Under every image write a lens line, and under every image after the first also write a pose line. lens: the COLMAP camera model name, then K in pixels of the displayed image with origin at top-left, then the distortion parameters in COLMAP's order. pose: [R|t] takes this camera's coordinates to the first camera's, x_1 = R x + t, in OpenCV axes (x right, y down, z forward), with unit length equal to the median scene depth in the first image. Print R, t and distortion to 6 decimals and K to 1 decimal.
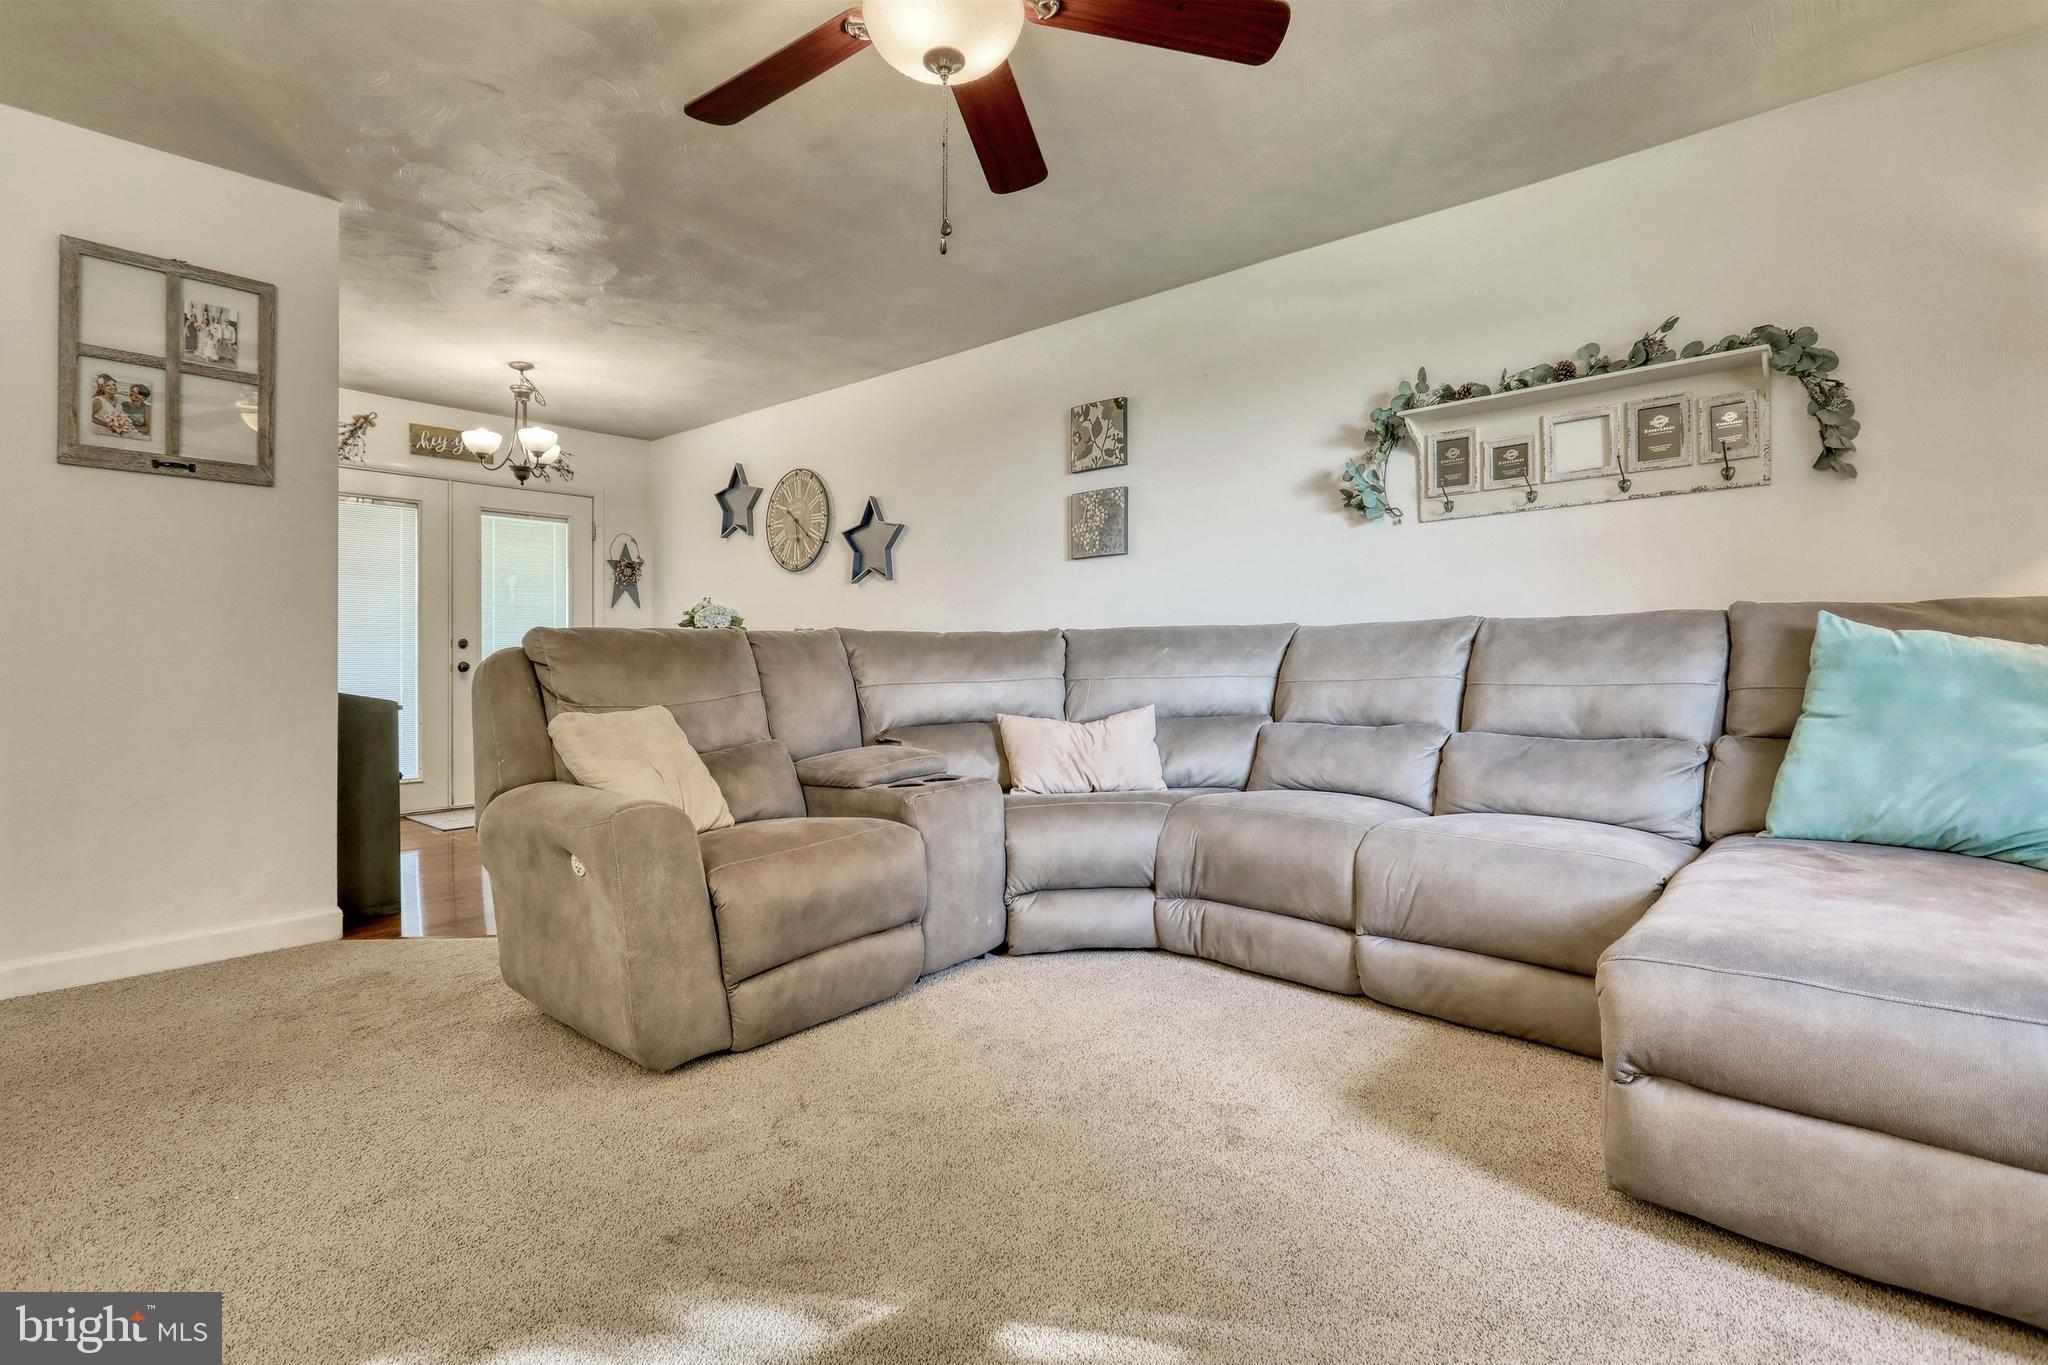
lens RADIAL K [[977.2, 0, 1020.9], [0, 977.2, 669.2], [0, 0, 1]] dist [0.002923, 0.001787]
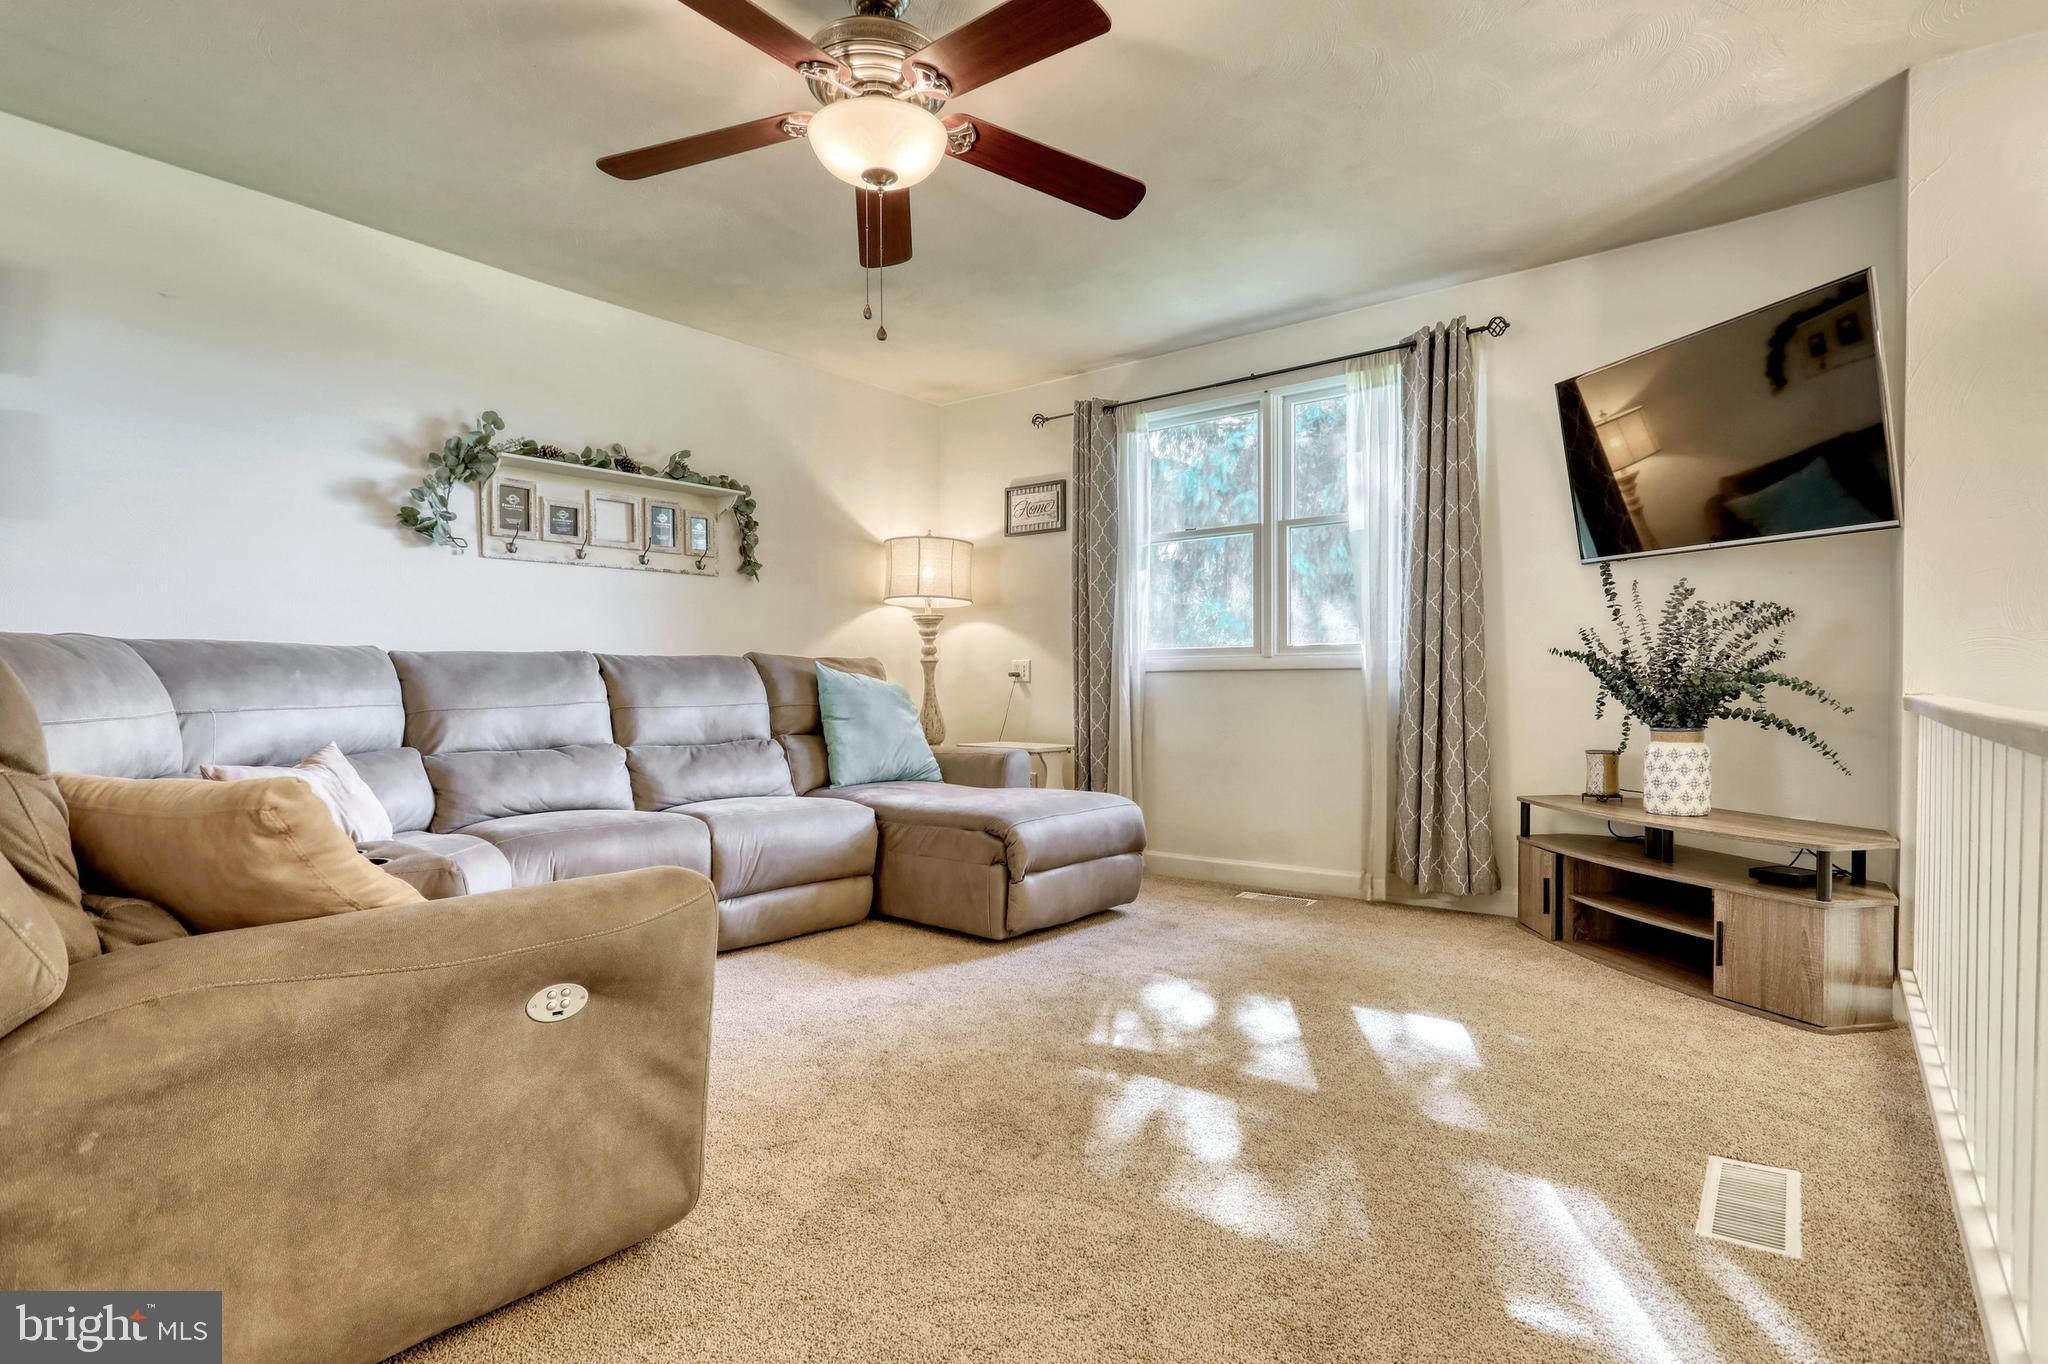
lens RADIAL K [[1046.7, 0, 1013.2], [0, 1046.7, 724.0], [0, 0, 1]] dist [0.002460, 0.000244]
pose [[-0.031115, -0.024643, 0.999212, -0.779913], [0.013989, 0.999587, 0.025088, 0.008331], [-0.999418, 0.014759, -0.030758, 0.501408]]
